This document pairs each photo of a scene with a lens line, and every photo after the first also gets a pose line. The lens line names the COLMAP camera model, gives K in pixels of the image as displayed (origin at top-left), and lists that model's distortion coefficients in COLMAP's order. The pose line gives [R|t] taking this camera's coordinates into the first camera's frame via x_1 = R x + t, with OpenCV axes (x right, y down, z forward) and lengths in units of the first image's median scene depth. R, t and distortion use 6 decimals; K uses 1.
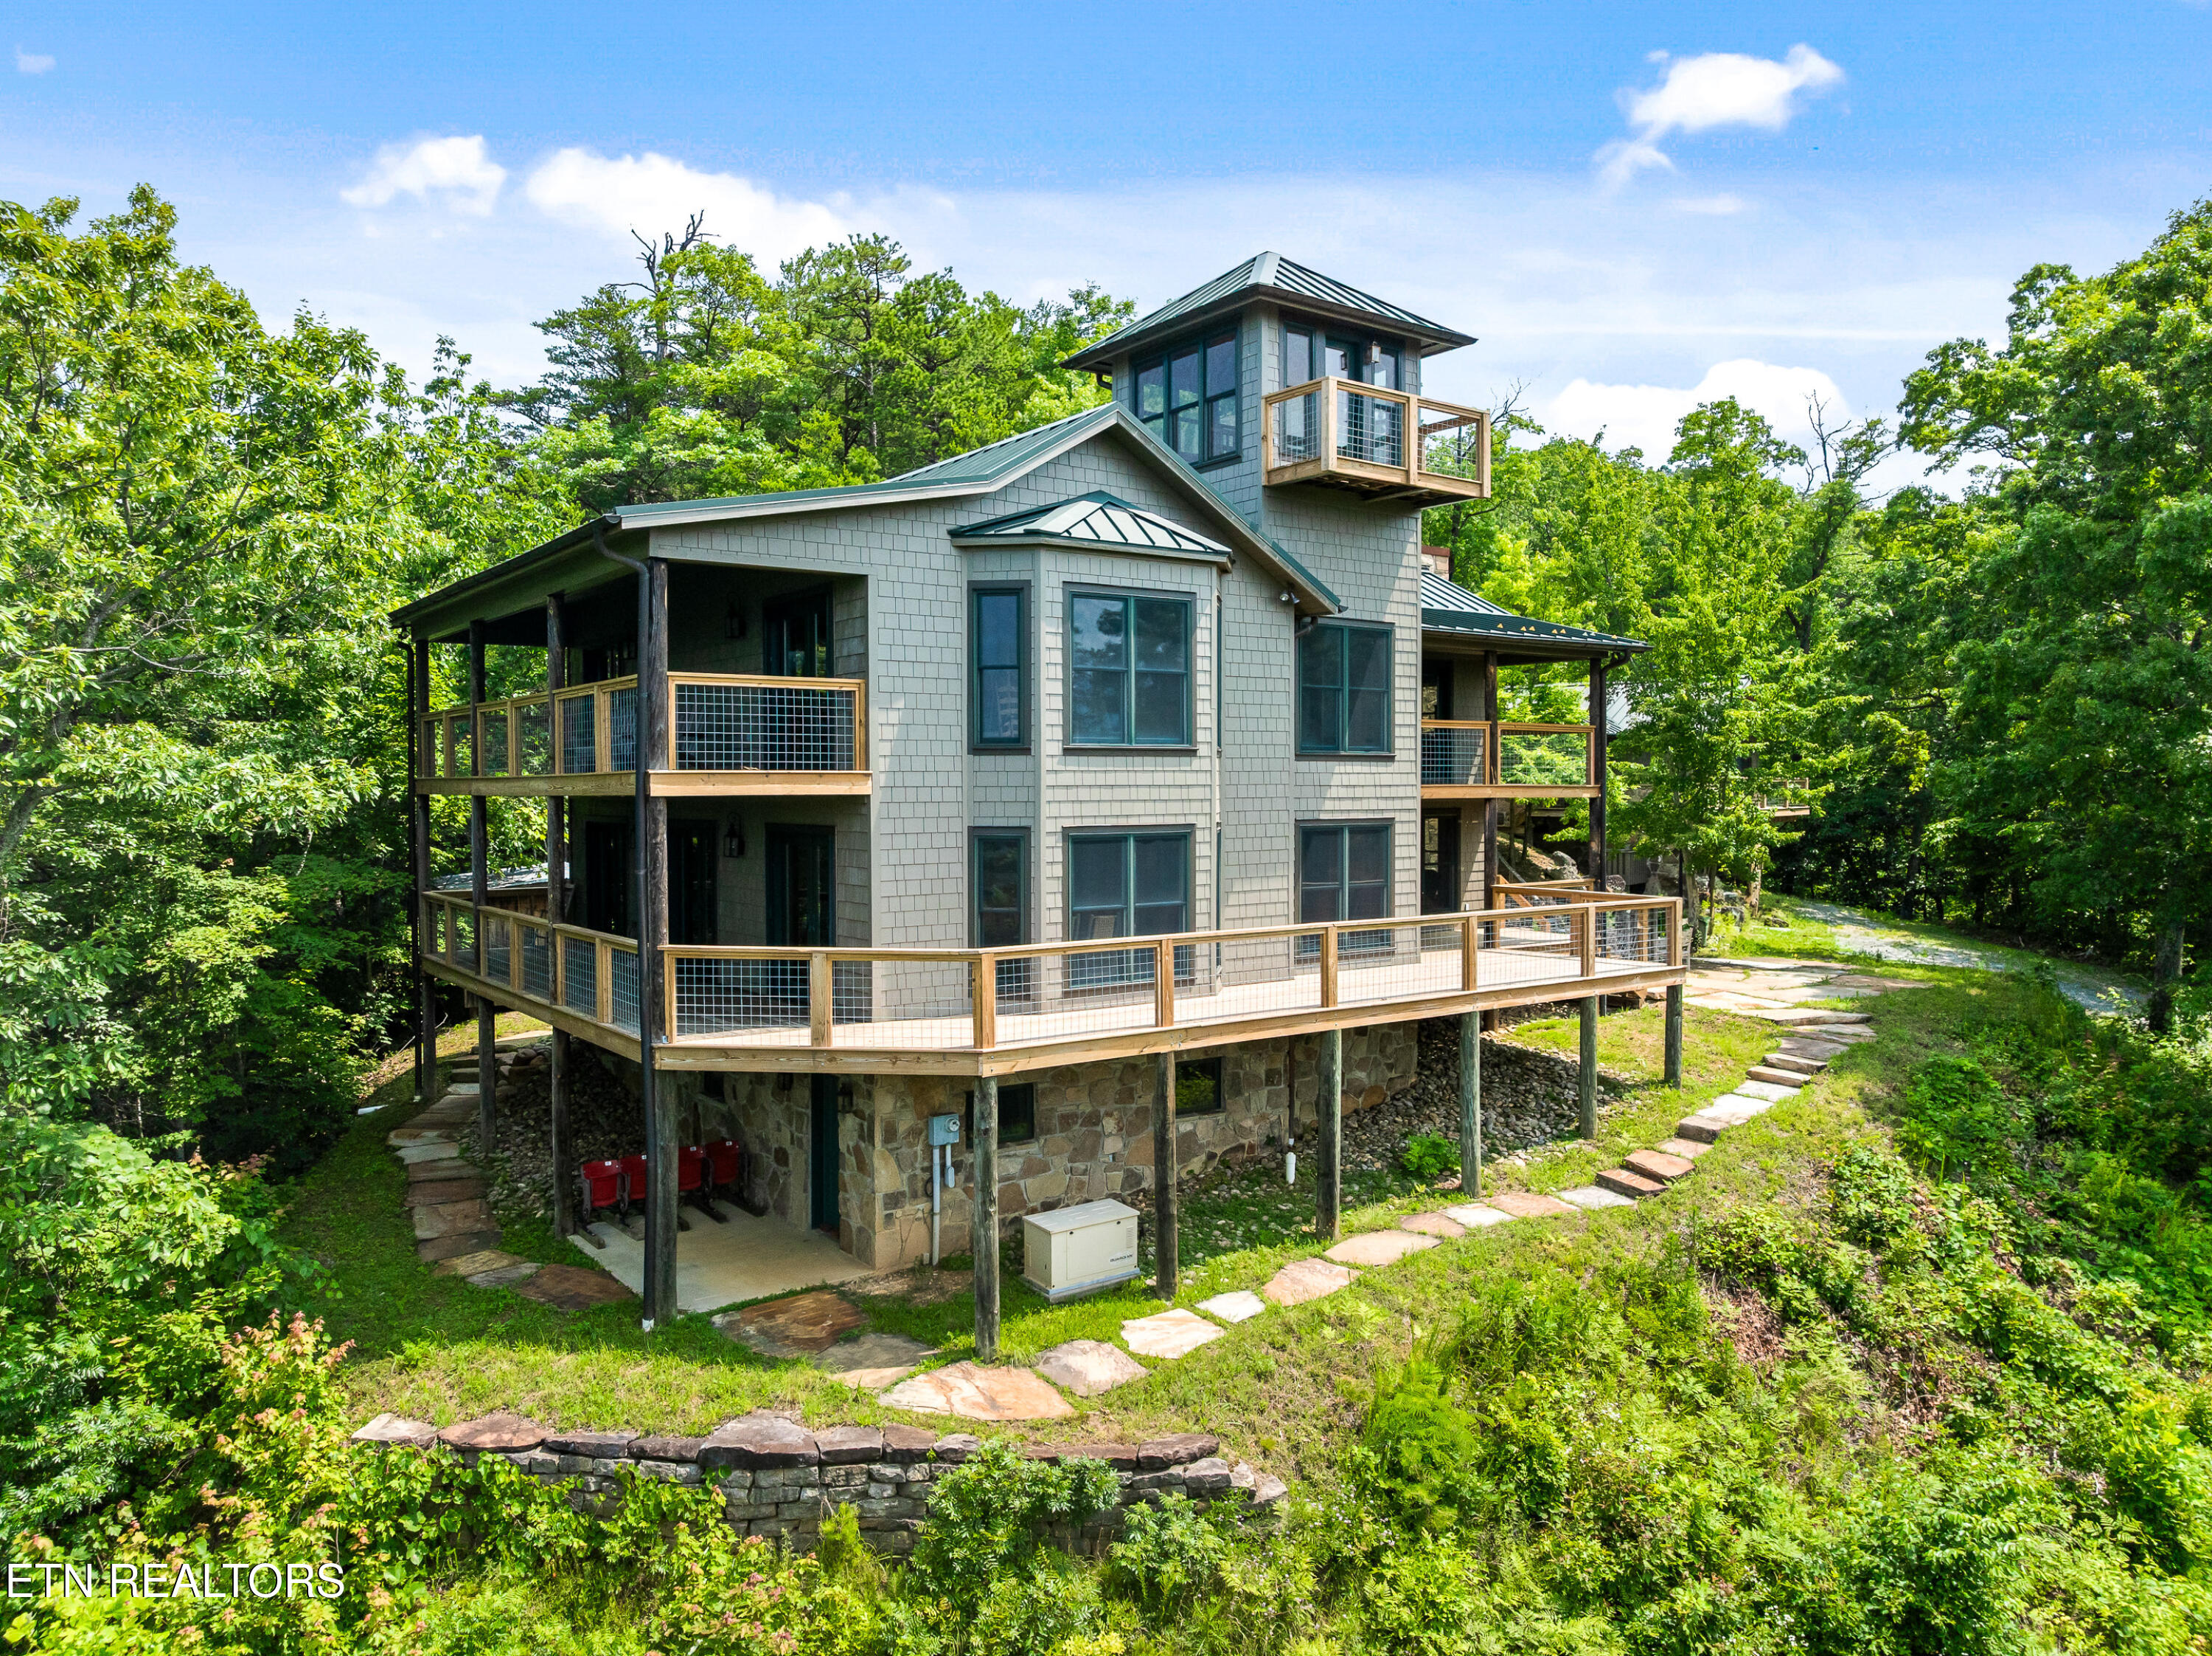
lens RADIAL K [[1553.6, 0, 1106.0], [0, 1553.6, 828.0], [0, 0, 1]] dist [-0.035836, 0.002954]
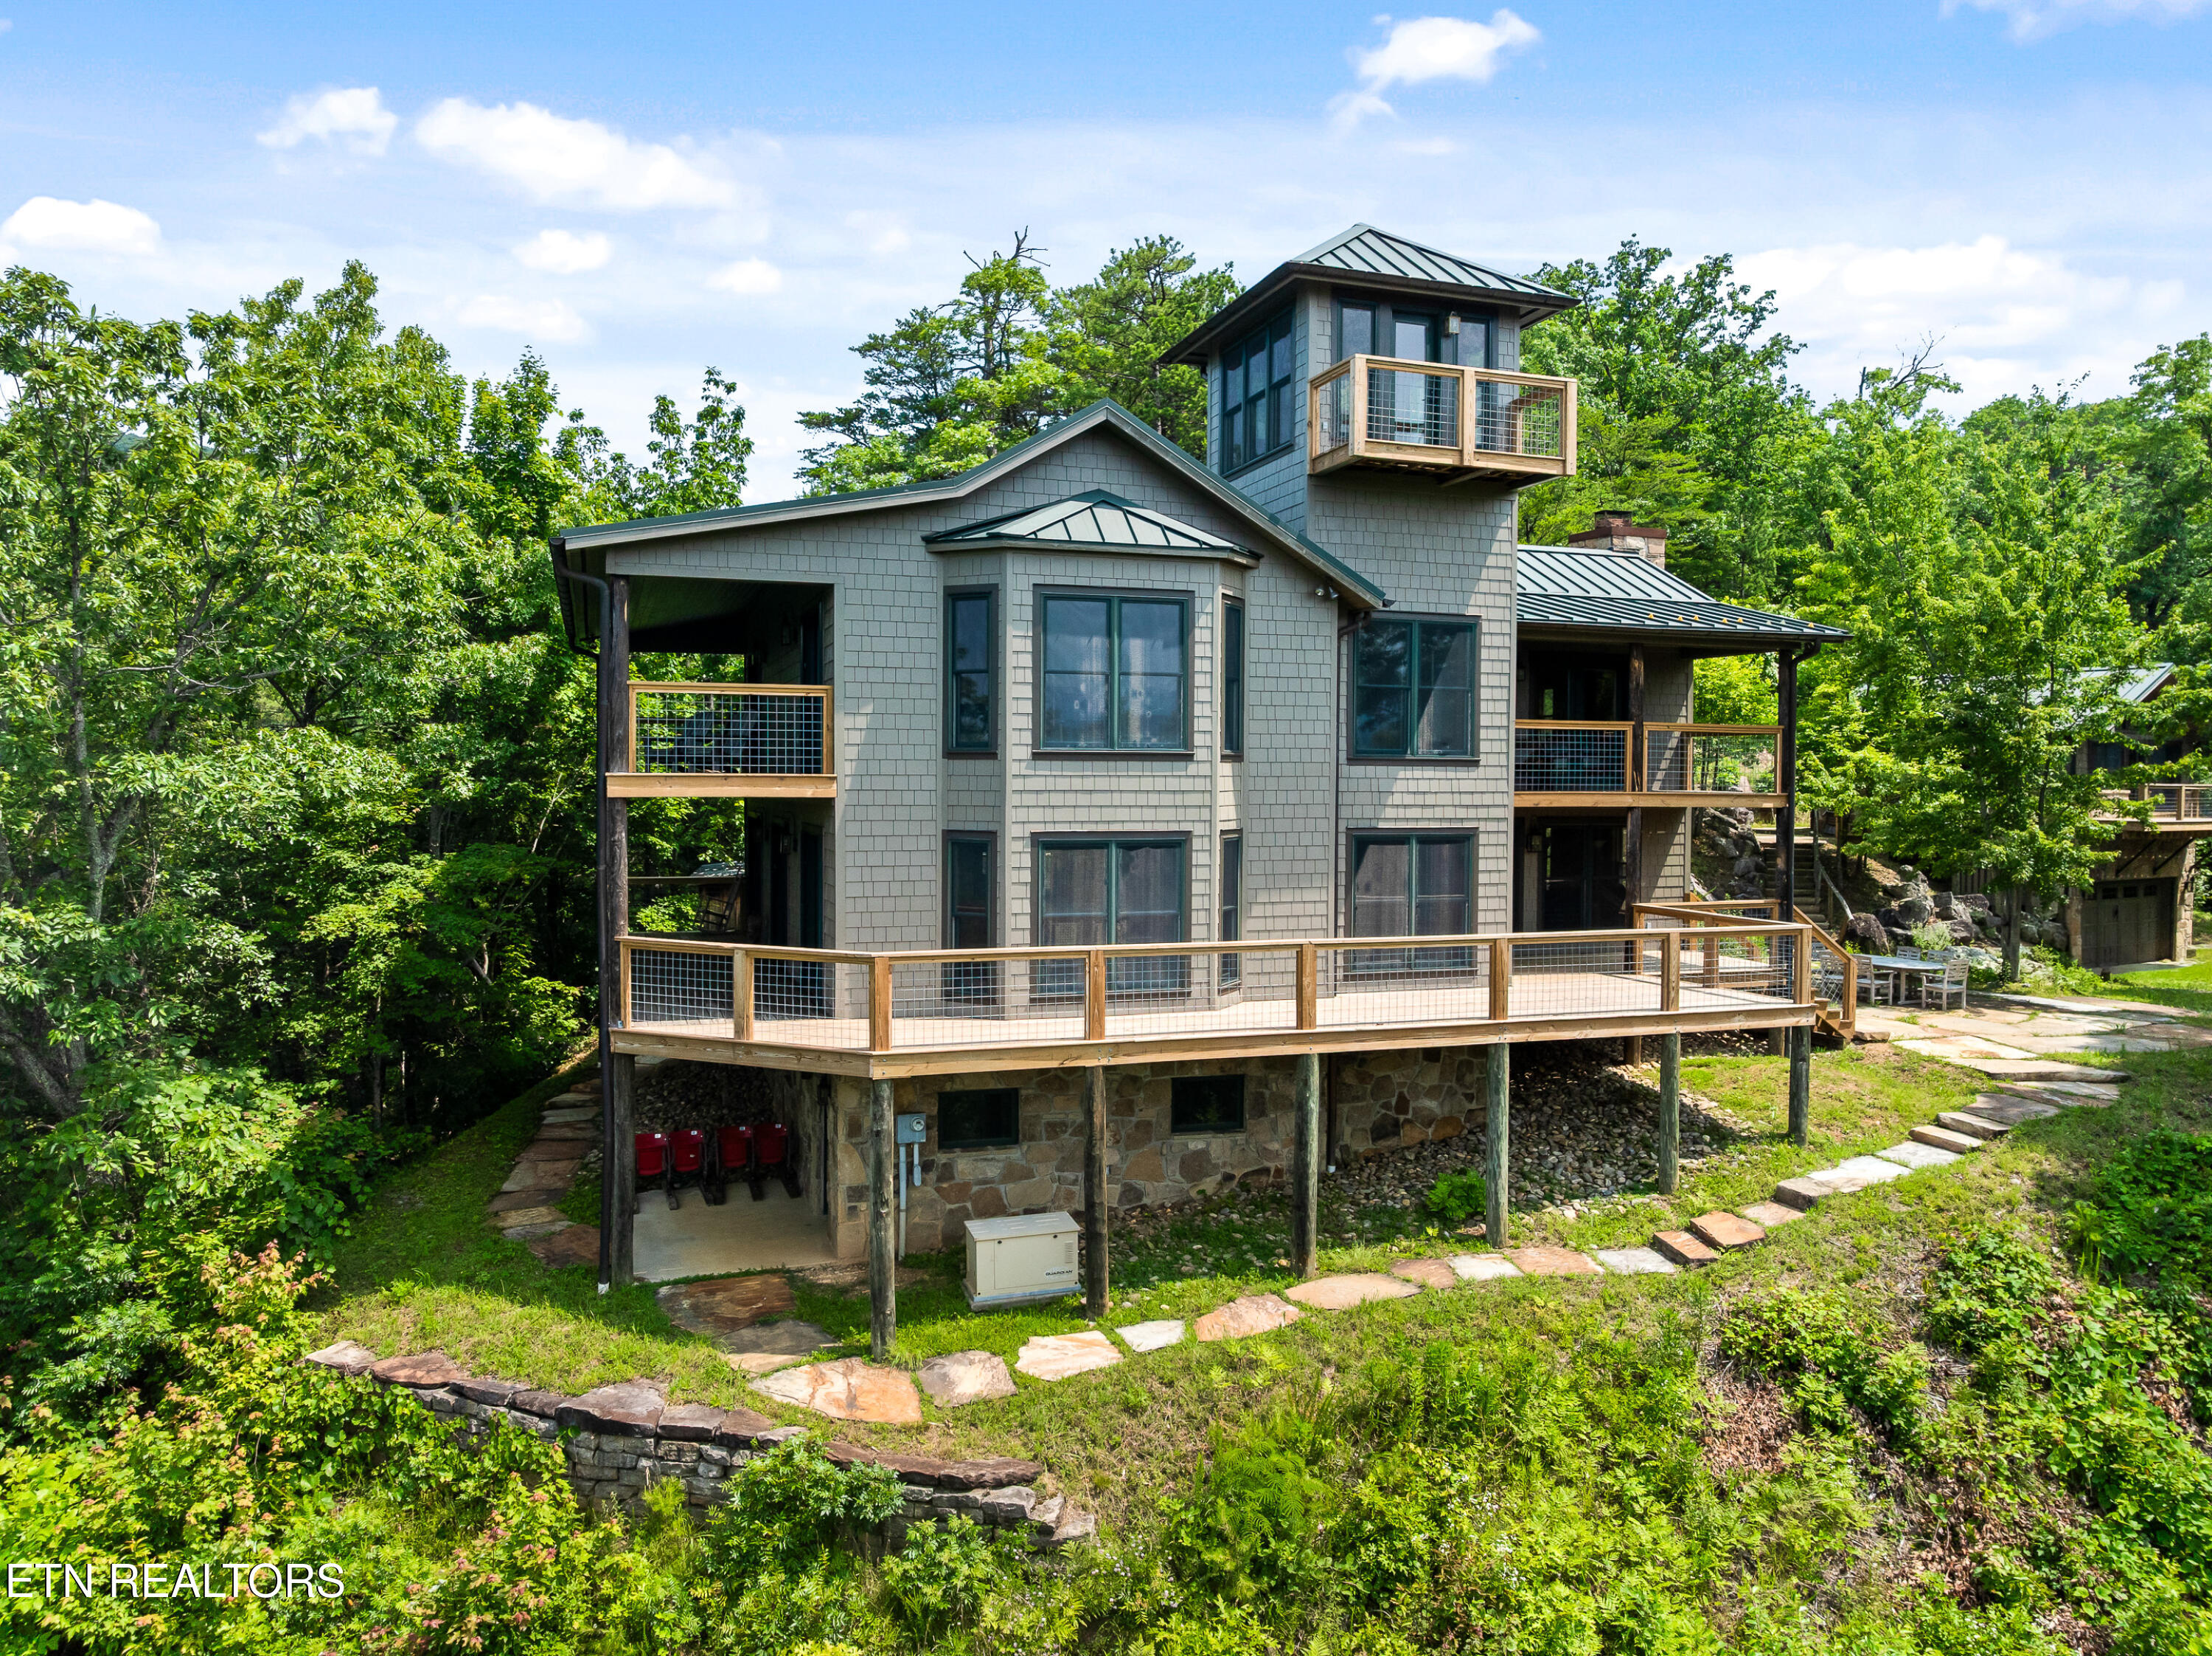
lens RADIAL K [[1553.6, 0, 1106.0], [0, 1553.6, 828.0], [0, 0, 1]] dist [-0.035836, 0.002954]
pose [[0.953843, 0.018382, -0.299742, 0.312110], [-0.017348, 0.999831, 0.006111, -0.010082], [0.299804, -0.000629, 0.954001, 0.069991]]
